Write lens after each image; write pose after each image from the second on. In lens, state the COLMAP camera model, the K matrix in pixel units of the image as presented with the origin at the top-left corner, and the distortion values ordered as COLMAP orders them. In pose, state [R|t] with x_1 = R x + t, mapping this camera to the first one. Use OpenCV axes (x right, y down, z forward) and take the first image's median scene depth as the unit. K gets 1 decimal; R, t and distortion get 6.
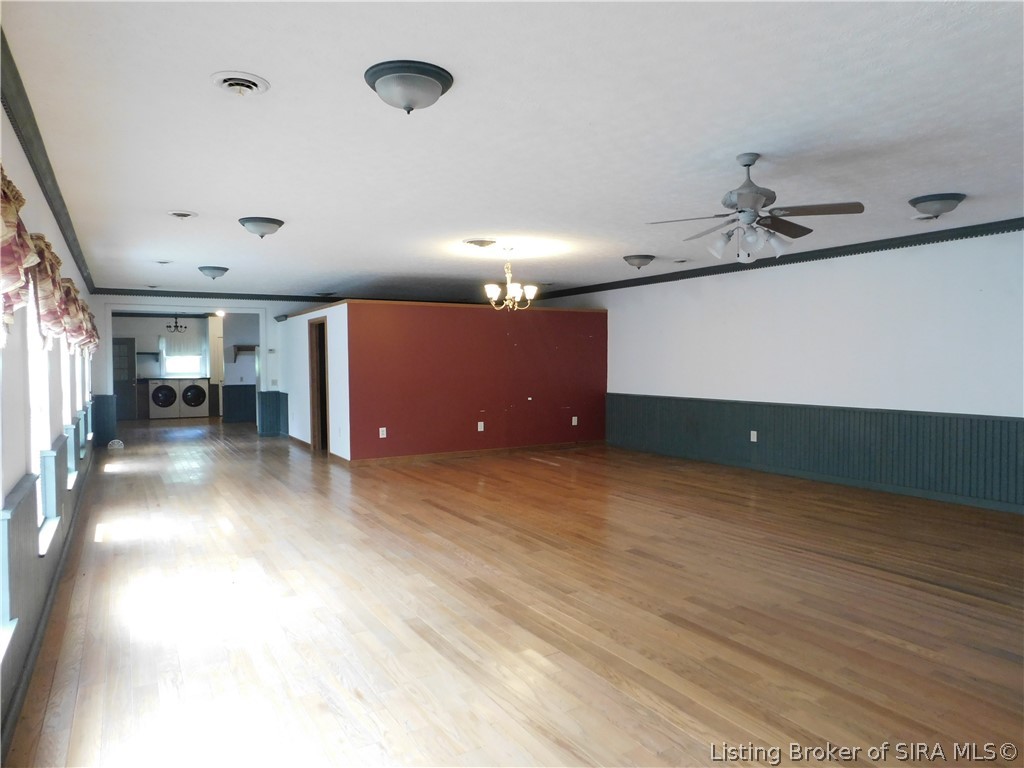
lens RADIAL K [[674.1, 0, 512.4], [0, 674.1, 382.7], [0, 0, 1]] dist [-0.075597, 0.048768]
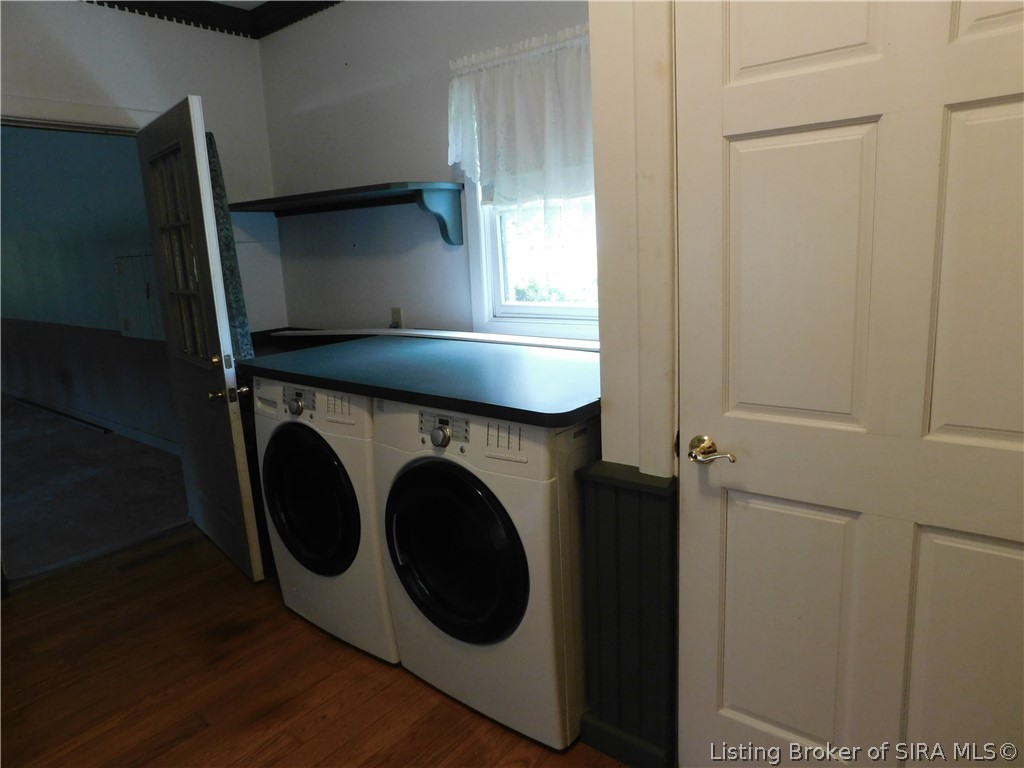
lens RADIAL K [[674.1, 0, 513.0], [0, 674.1, 383.8], [0, 0, 1]] dist [-0.075597, 0.048768]
pose [[0.355930, 0.175949, -0.917799, -0.369807], [0.017413, 0.980696, 0.194760, -0.029746], [0.934350, -0.085303, 0.345995, 0.953512]]
